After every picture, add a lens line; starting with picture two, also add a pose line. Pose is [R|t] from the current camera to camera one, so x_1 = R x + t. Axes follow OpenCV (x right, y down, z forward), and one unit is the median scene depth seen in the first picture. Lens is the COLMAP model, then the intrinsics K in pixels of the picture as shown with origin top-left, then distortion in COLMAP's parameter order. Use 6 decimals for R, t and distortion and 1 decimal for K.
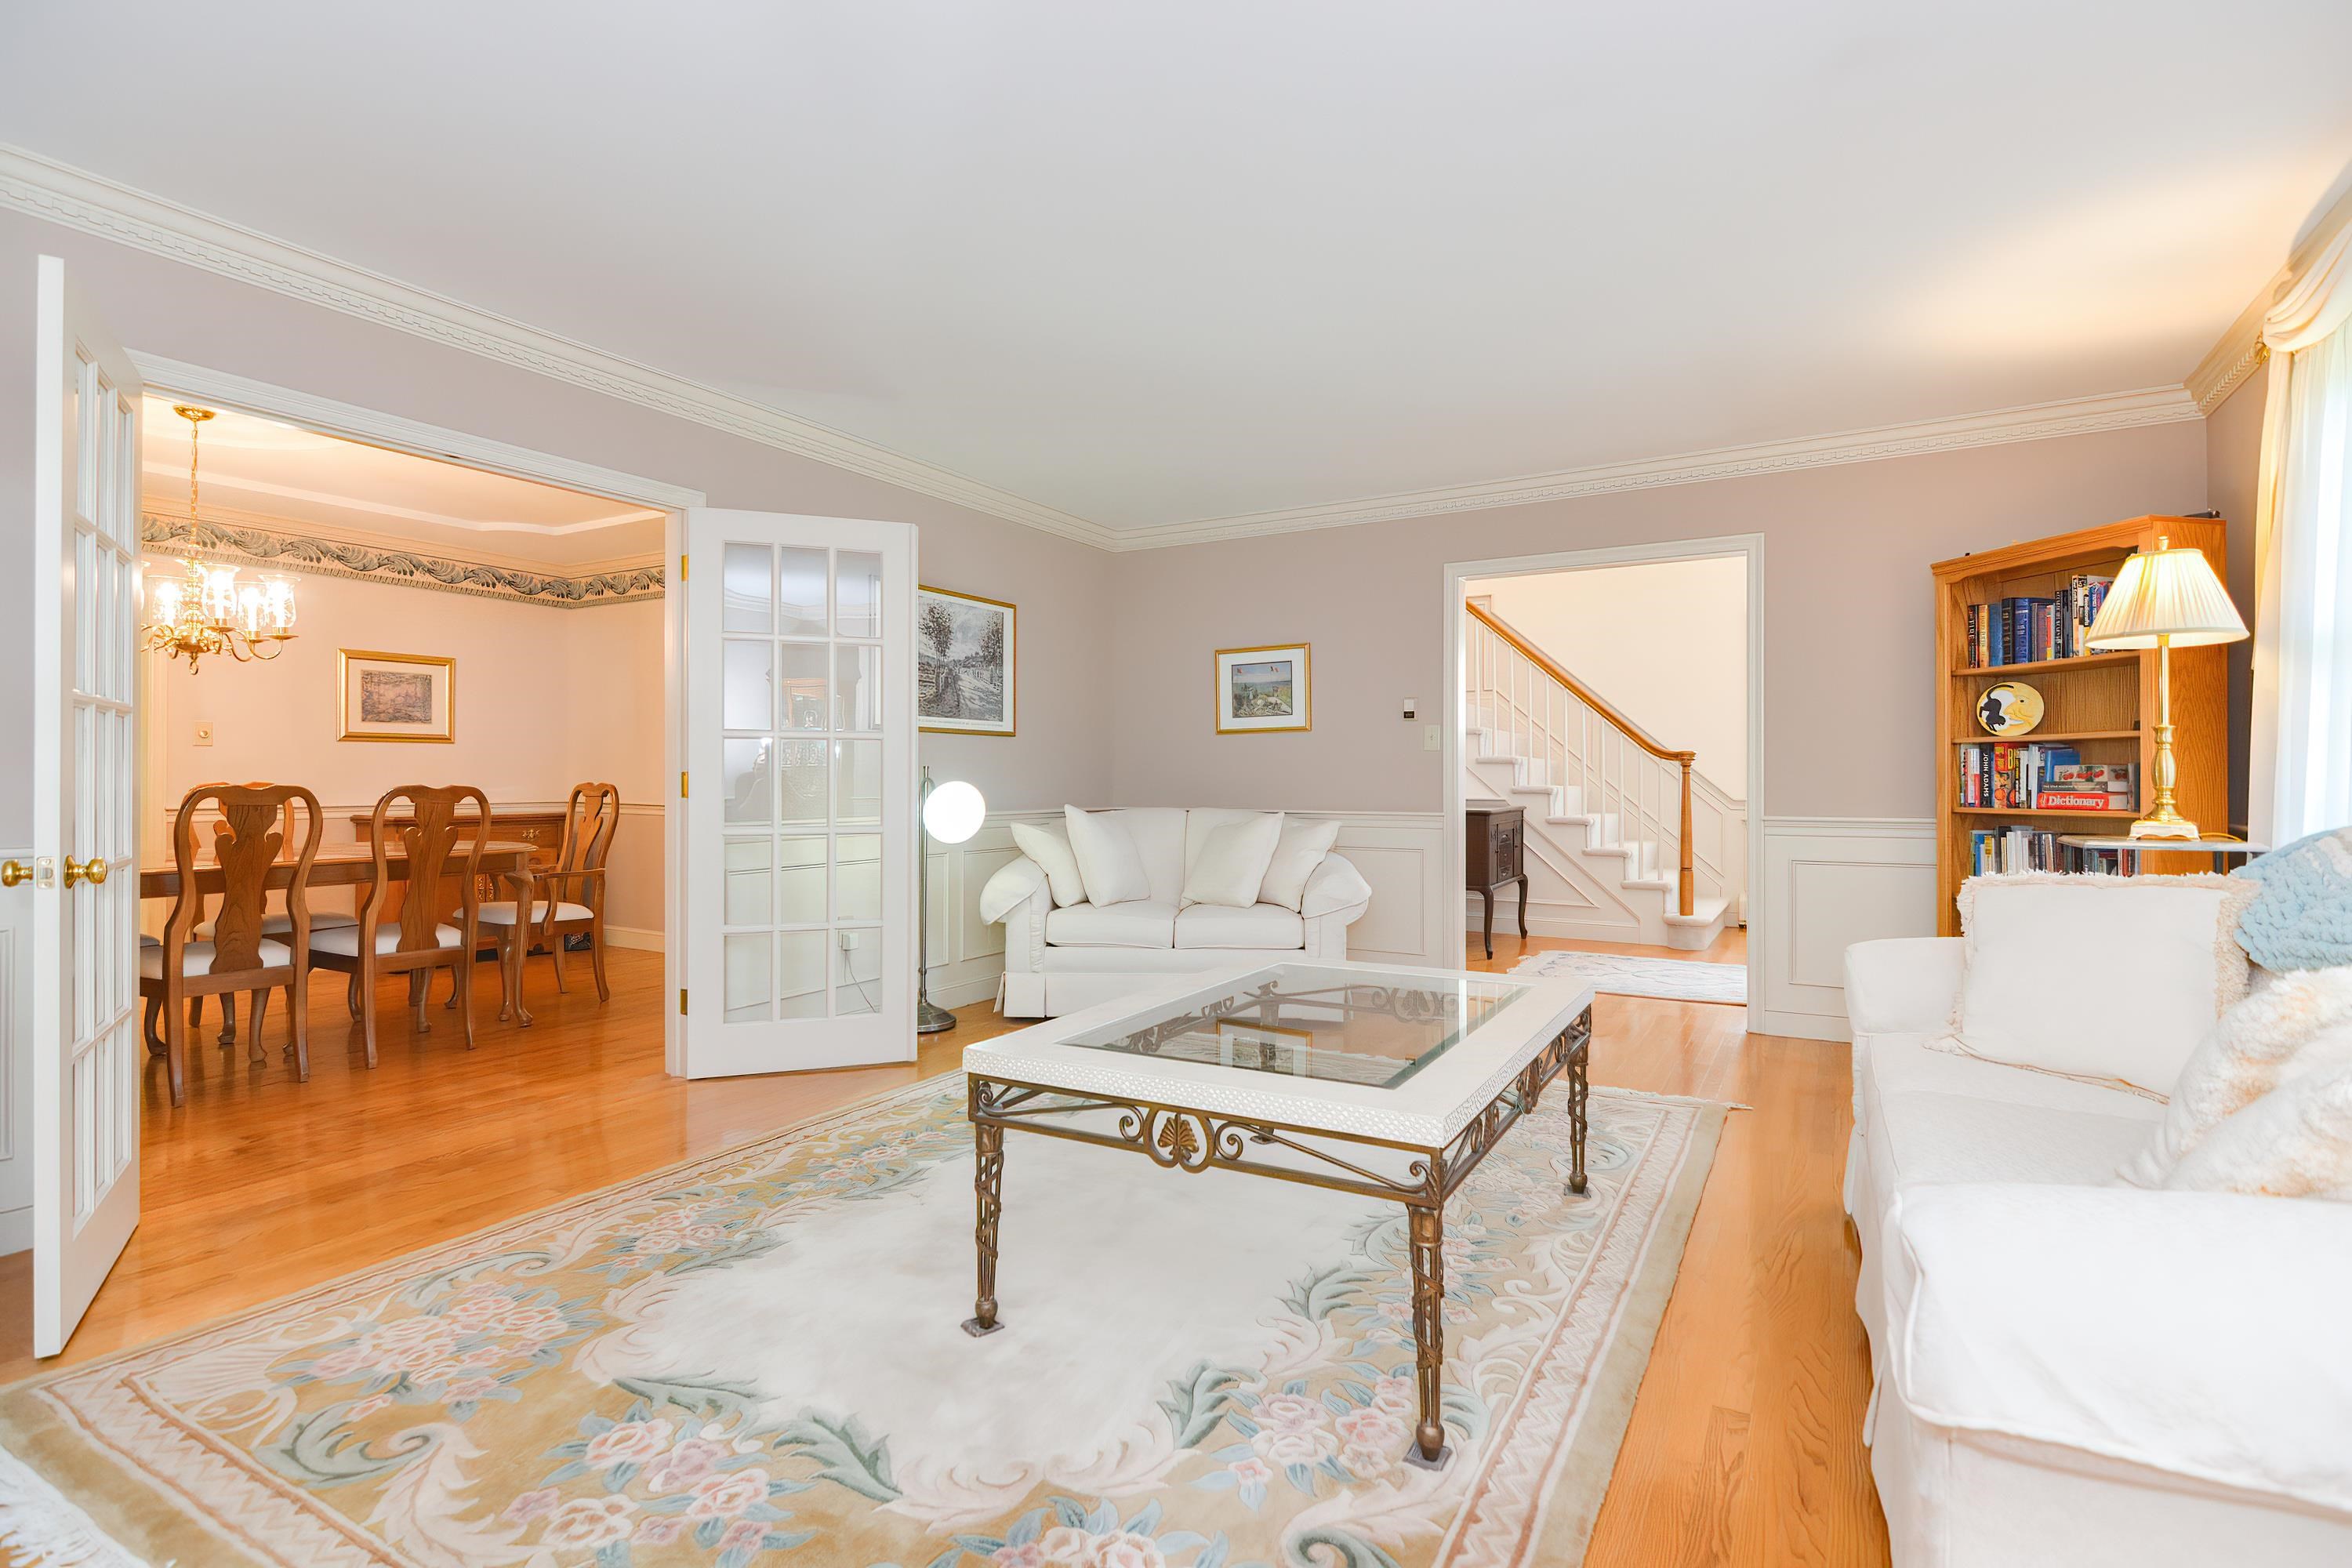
lens RADIAL K [[1135.2, 0, 1197.9], [0, 1135.2, 776.7], [0, 0, 1]] dist [0.013582, -0.001014]
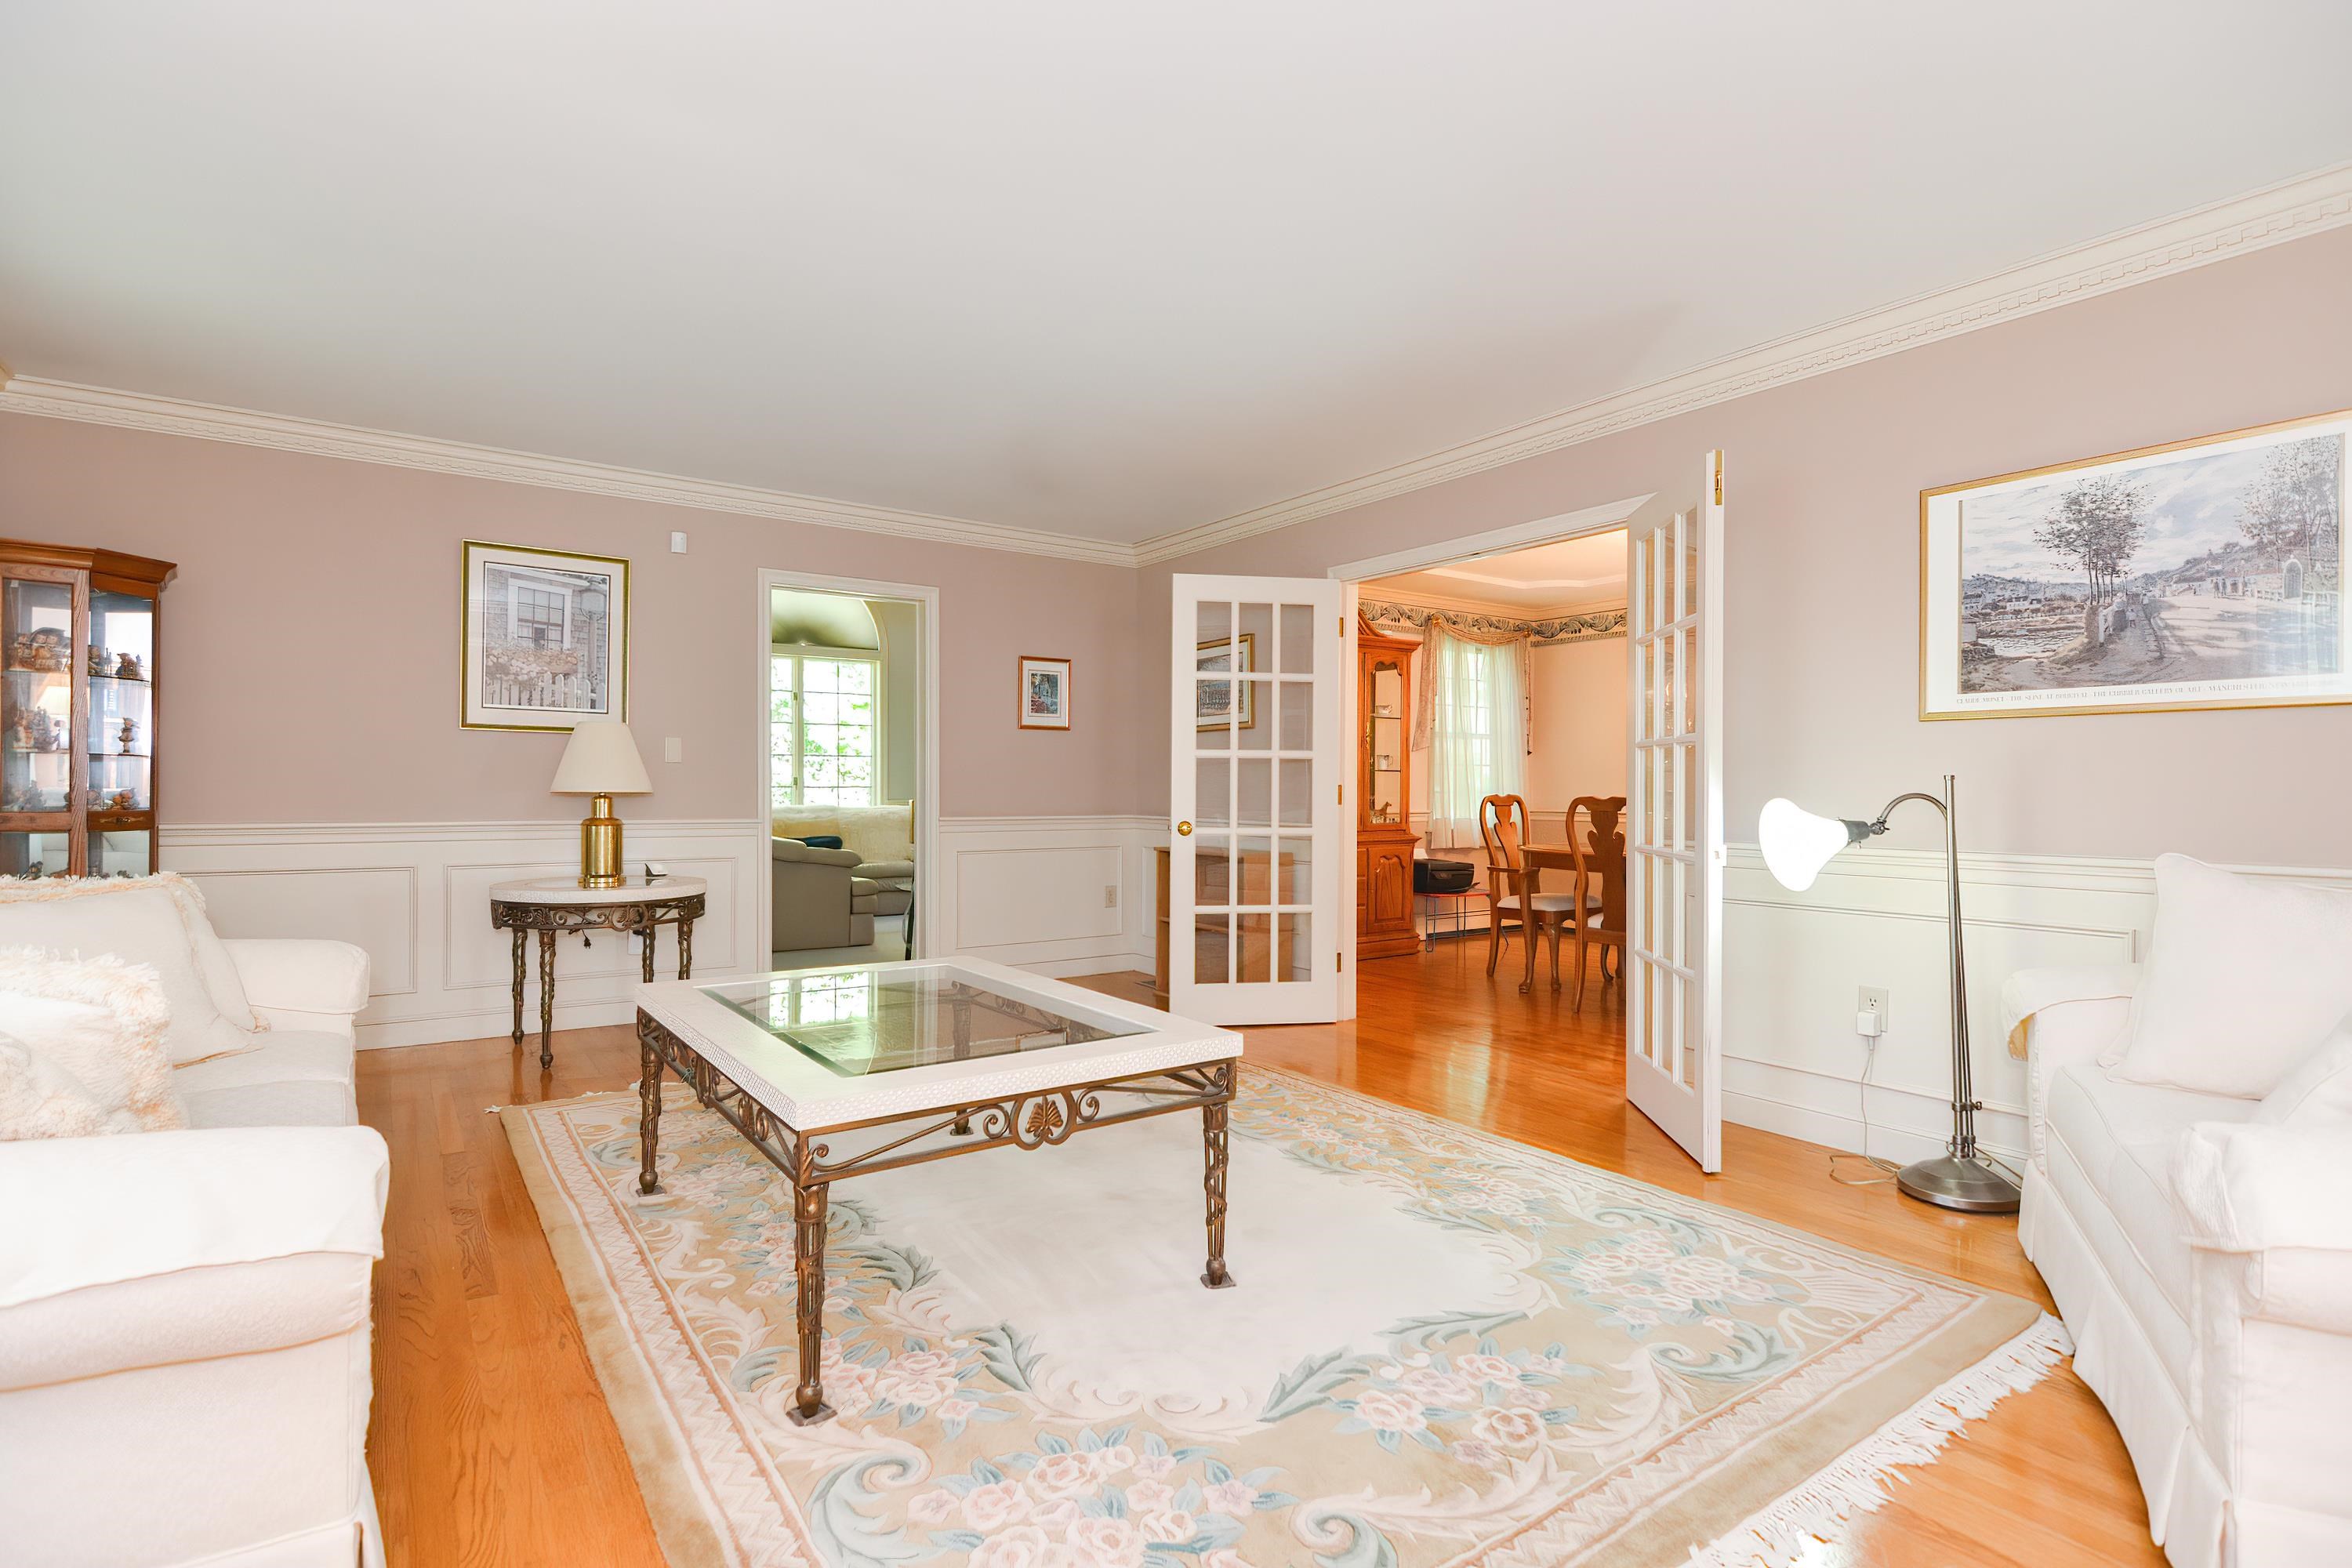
lens RADIAL K [[1135.2, 0, 1197.9], [0, 1135.2, 776.7], [0, 0, 1]] dist [0.013582, -0.001014]
pose [[-0.444148, -0.010563, -0.895891, 0.653010], [-0.001928, 0.999939, -0.010834, -0.001067], [0.895951, -0.003084, -0.444142, 1.171583]]
